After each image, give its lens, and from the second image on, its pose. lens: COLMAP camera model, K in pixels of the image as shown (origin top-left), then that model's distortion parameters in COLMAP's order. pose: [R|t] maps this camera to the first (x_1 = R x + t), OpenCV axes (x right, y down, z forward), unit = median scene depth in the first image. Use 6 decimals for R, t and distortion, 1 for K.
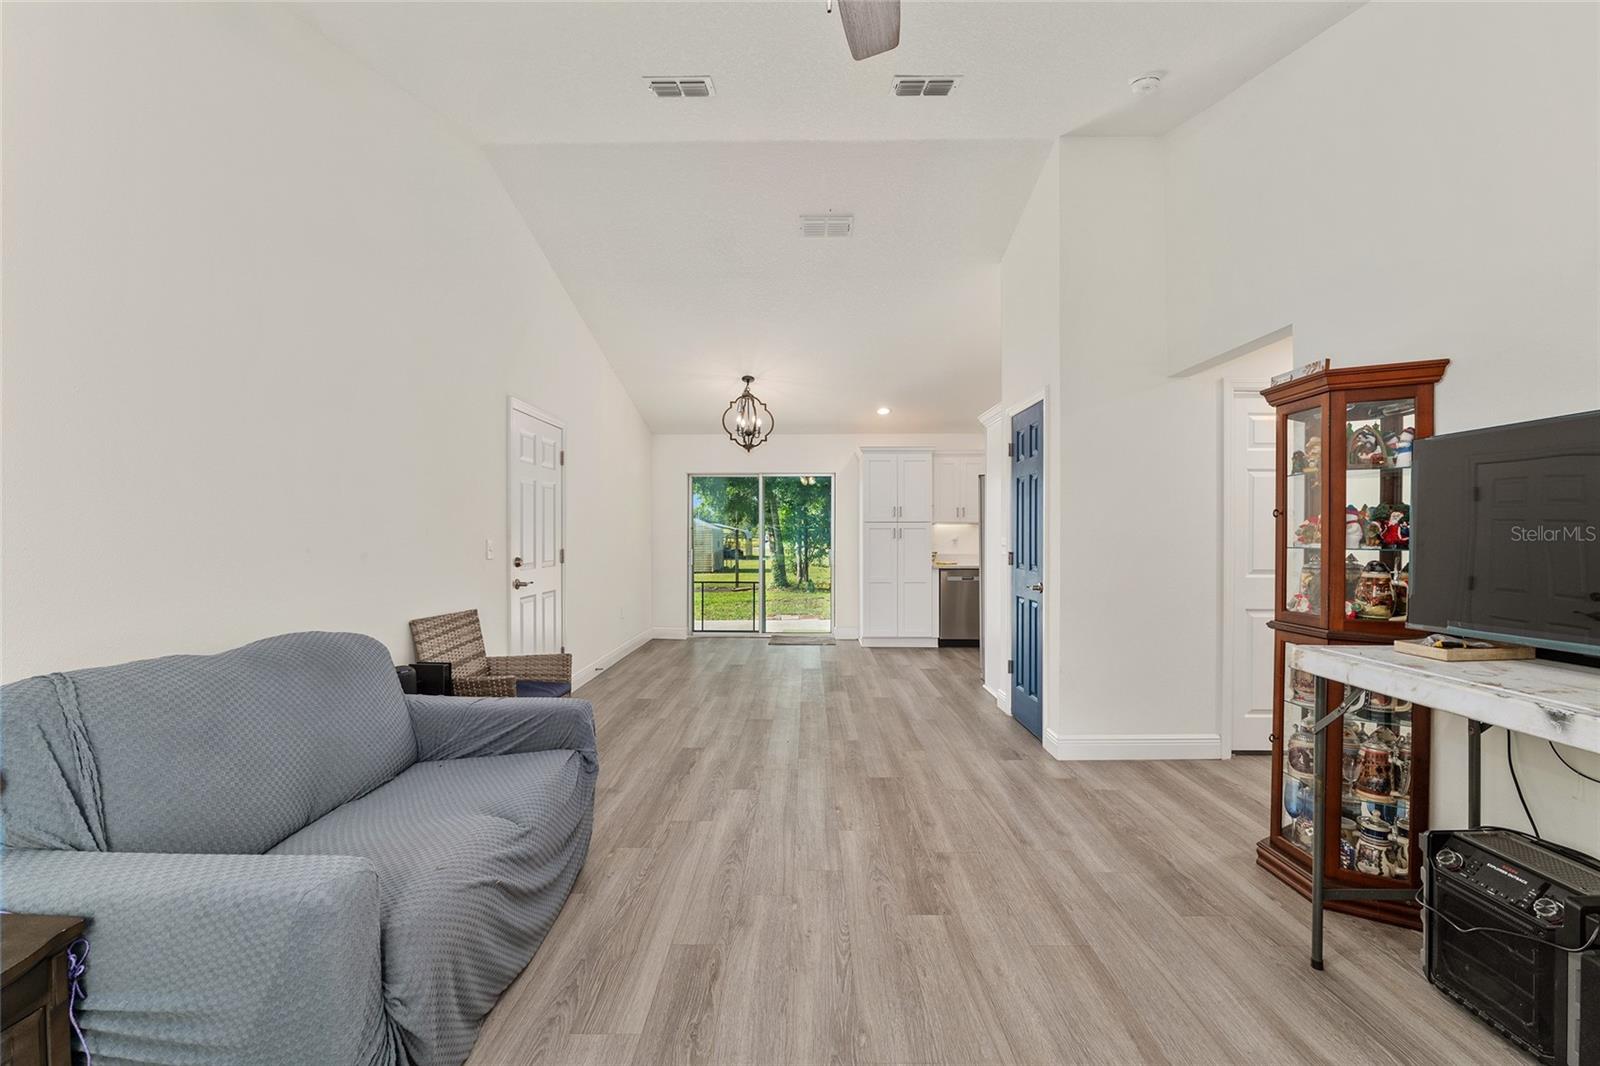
lens RADIAL K [[671.4, 0, 803.2], [0, 671.4, 534.5], [0, 0, 1]] dist [-0.012525, 0.000766]
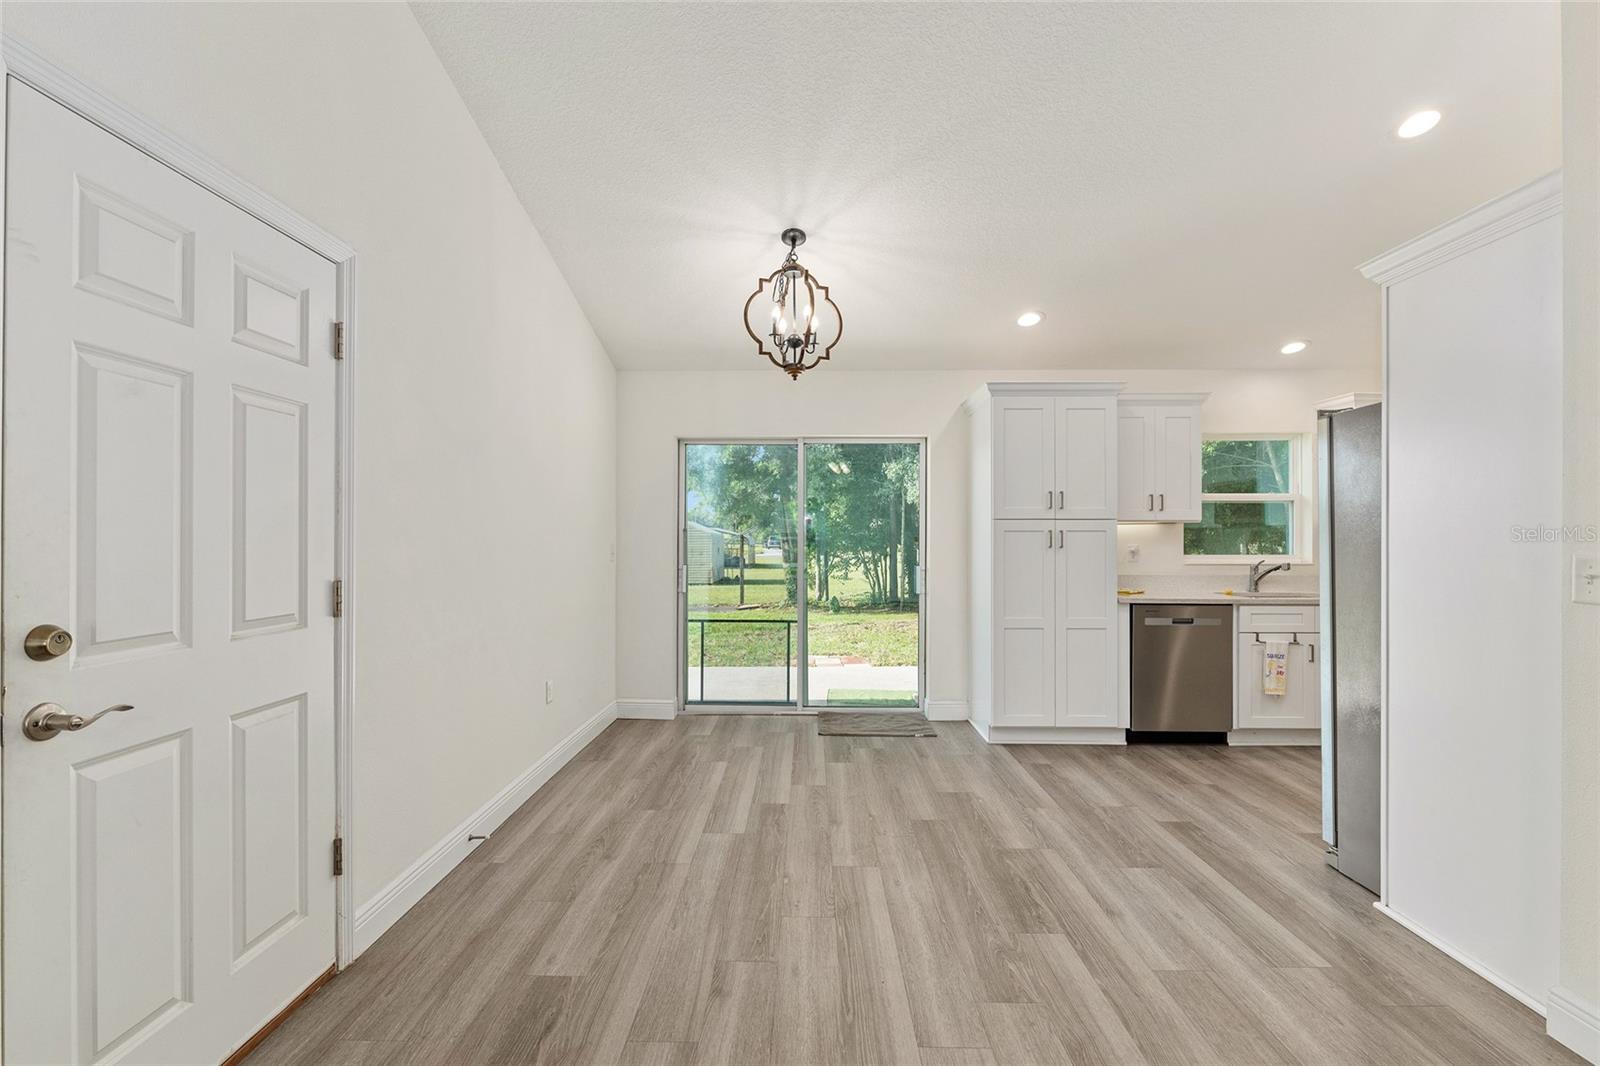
lens RADIAL K [[692.5, 0, 805.9], [0, 692.5, 540.2], [0, 0, 1]] dist [0.000095, -0.002484]
pose [[0.999993, 0.001723, 0.003242, -0.124371], [-0.001725, 0.999998, 0.000550, -0.002768], [-0.003242, -0.000555, 0.999995, 0.794928]]
